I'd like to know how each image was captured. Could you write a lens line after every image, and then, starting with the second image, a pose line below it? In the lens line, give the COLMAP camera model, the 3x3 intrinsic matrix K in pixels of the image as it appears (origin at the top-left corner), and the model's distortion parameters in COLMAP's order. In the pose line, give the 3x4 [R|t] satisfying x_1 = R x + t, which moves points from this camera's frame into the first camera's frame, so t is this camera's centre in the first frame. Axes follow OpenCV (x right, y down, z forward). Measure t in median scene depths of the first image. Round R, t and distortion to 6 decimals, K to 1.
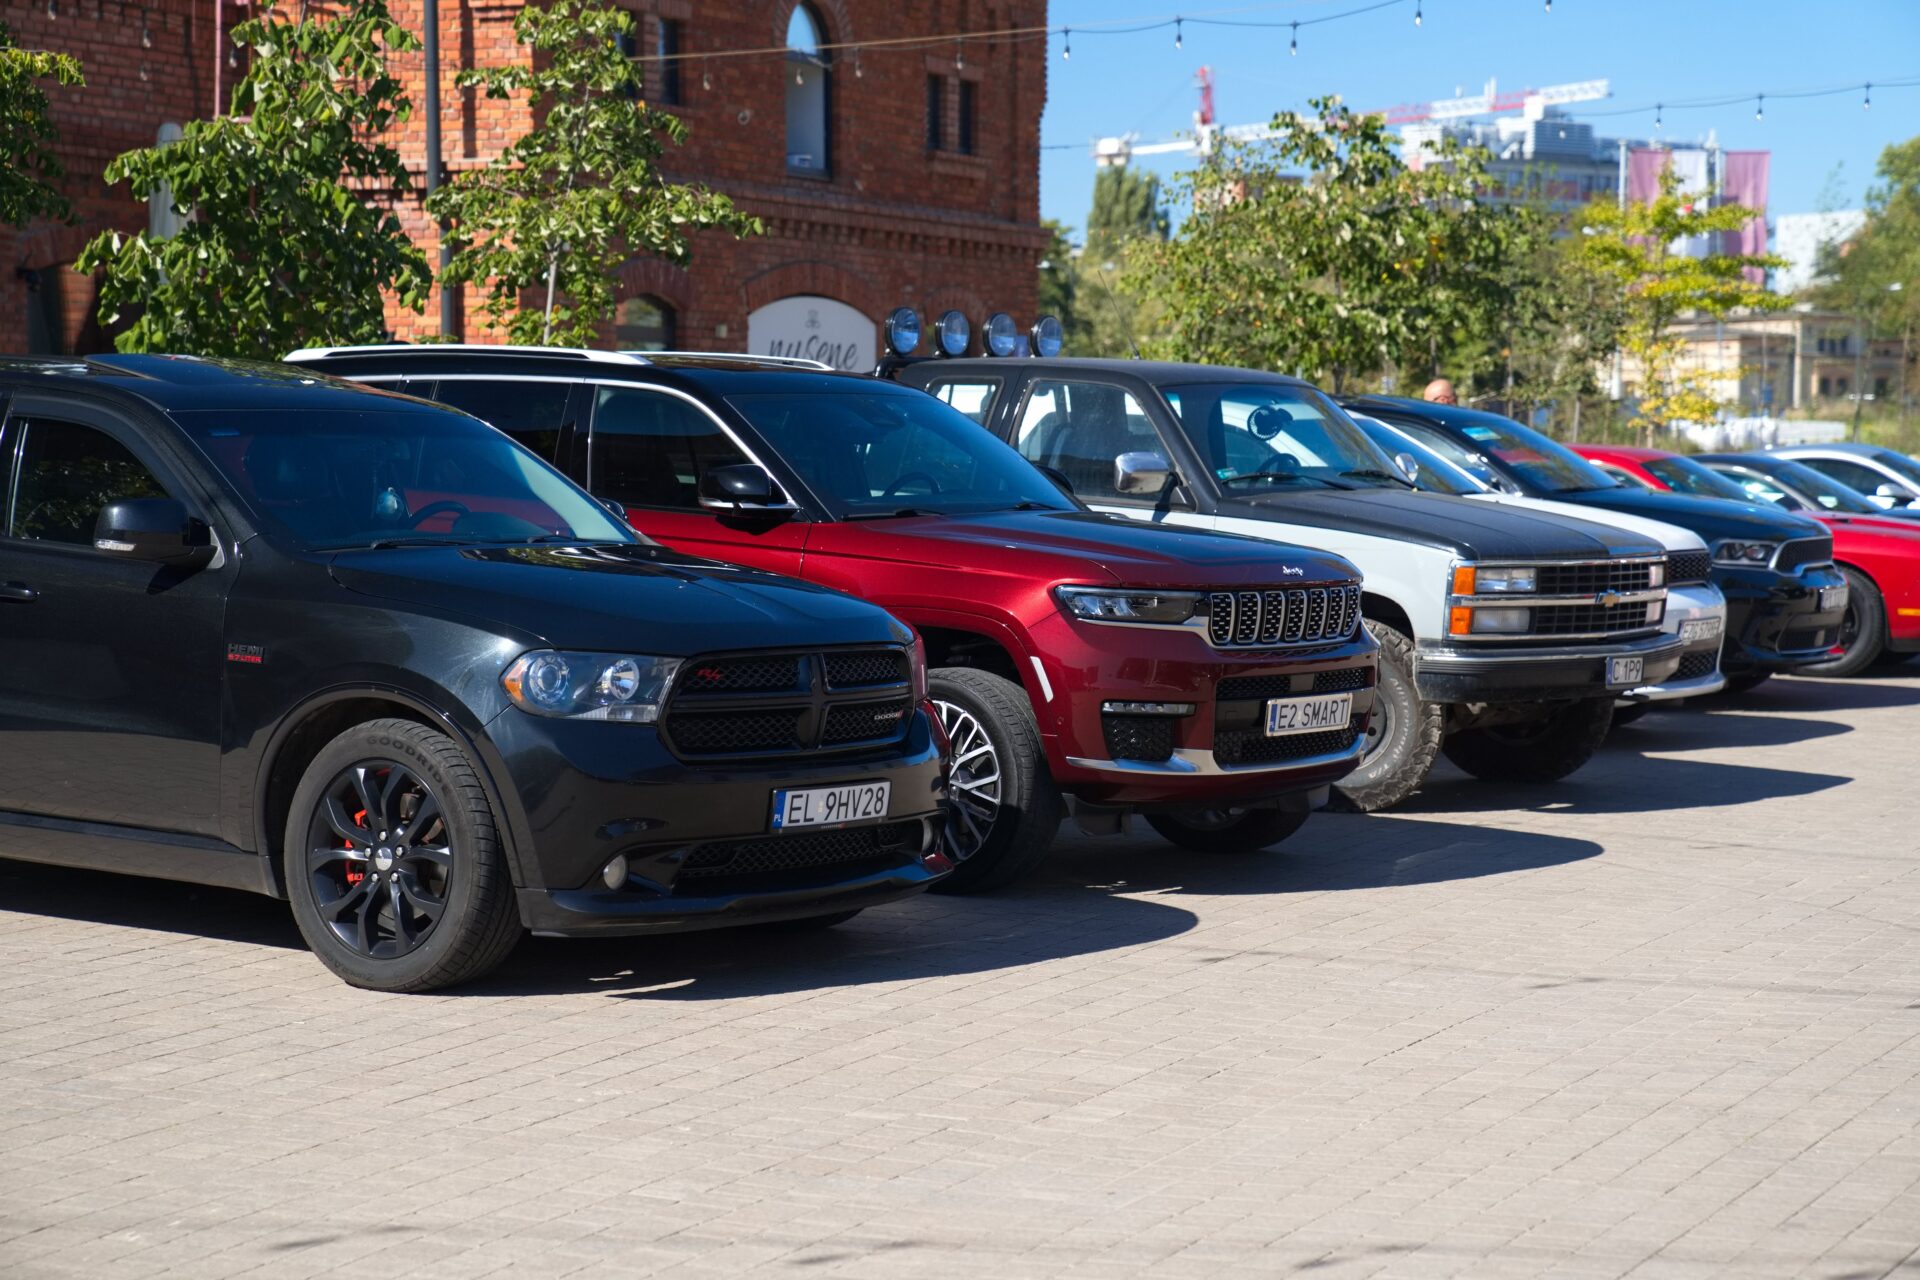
lens RADIAL K [[3945.7, 0, 960.9], [0, 3945.7, 635.9], [0, 0, 1]] dist [0.263288, 0.000000]
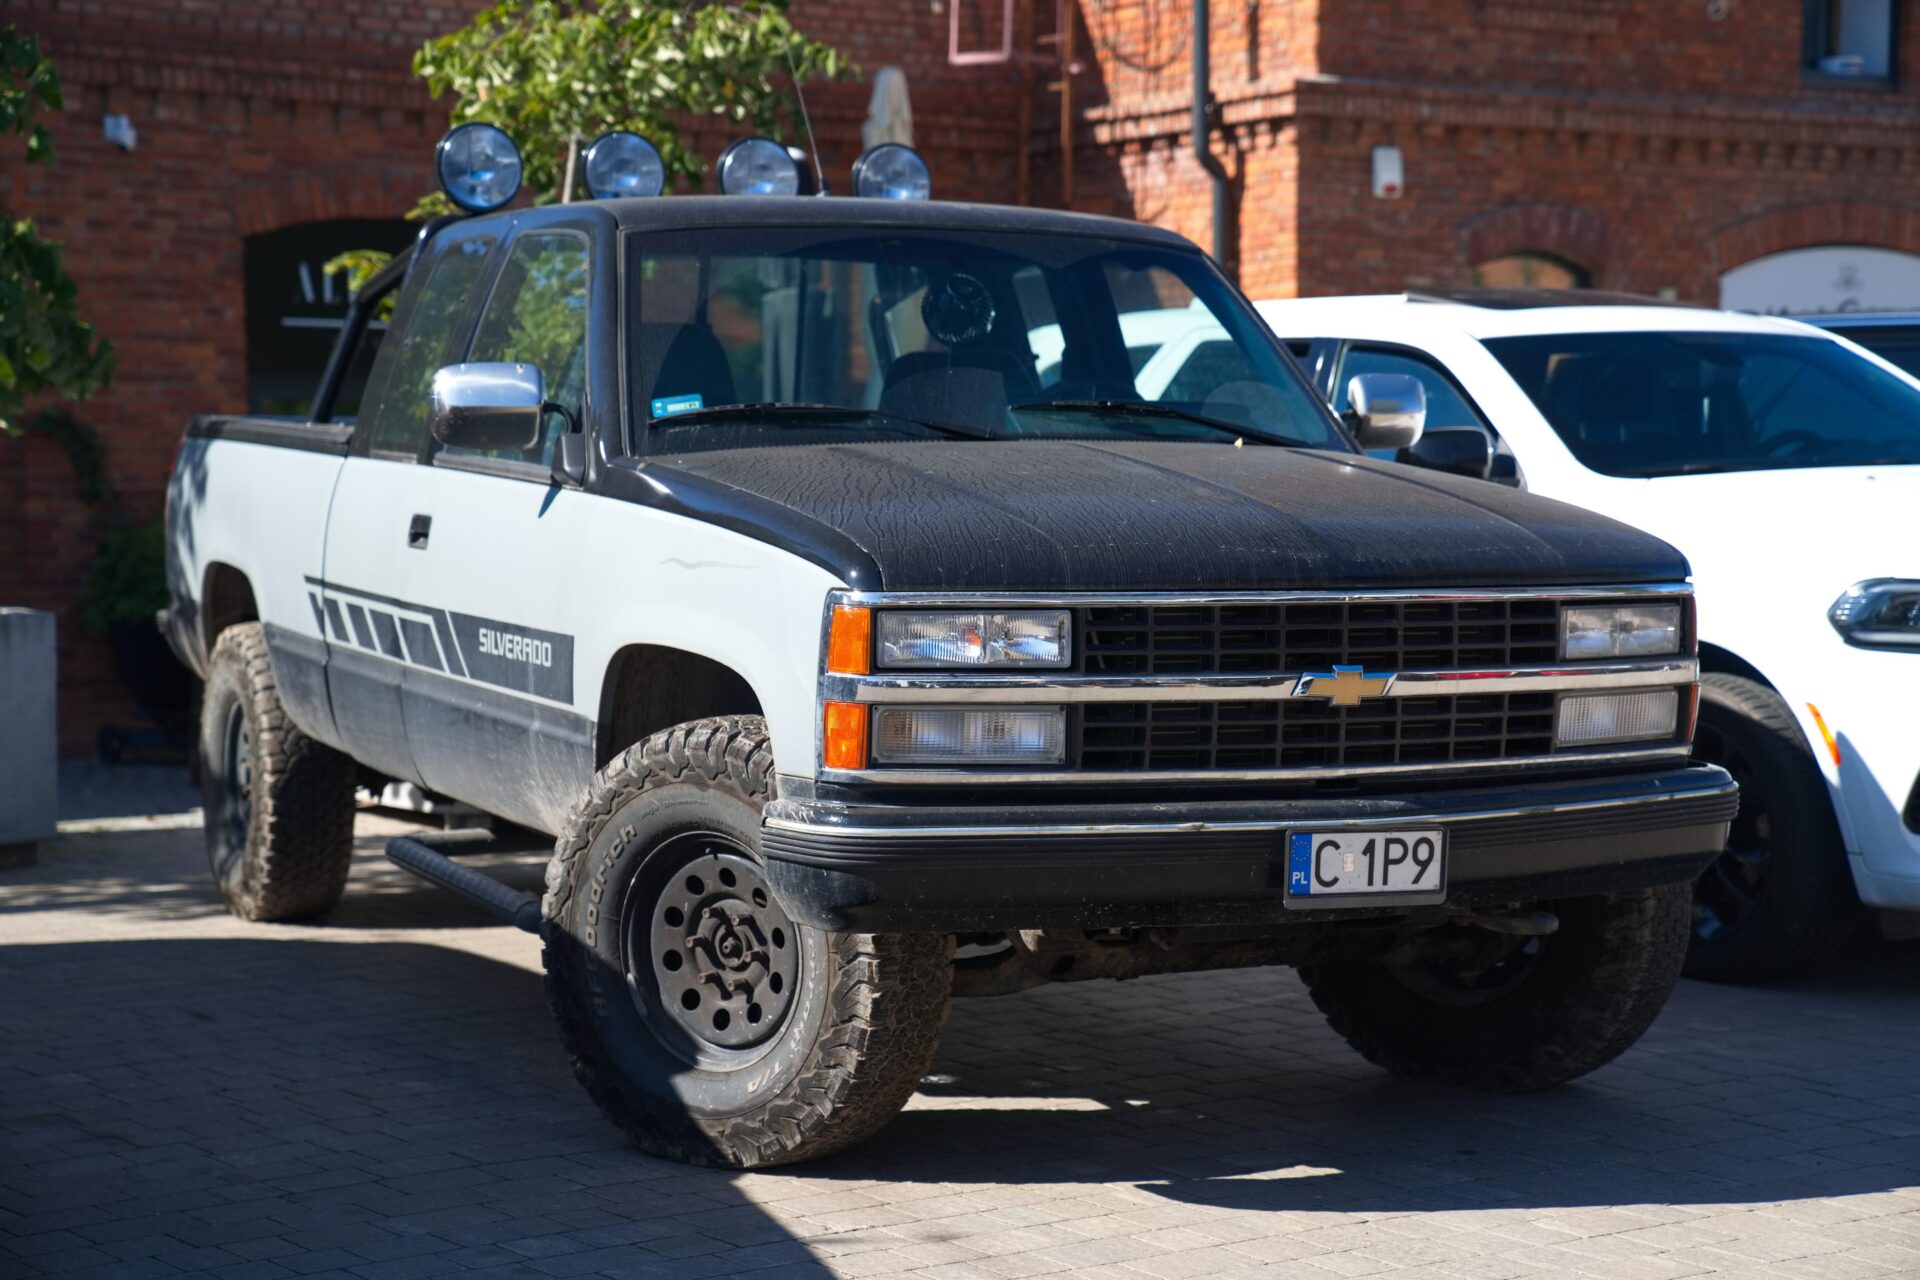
lens RADIAL K [[3474.7, 0, 958.9], [0, 3474.7, 648.6], [0, 0, 1]] dist [0.330686, 0.000000]
pose [[0.864279, 0.009101, -0.502931, 0.311784], [-0.012316, 0.999919, -0.003072, -0.011698], [0.502863, 0.008849, 0.864321, 0.669419]]
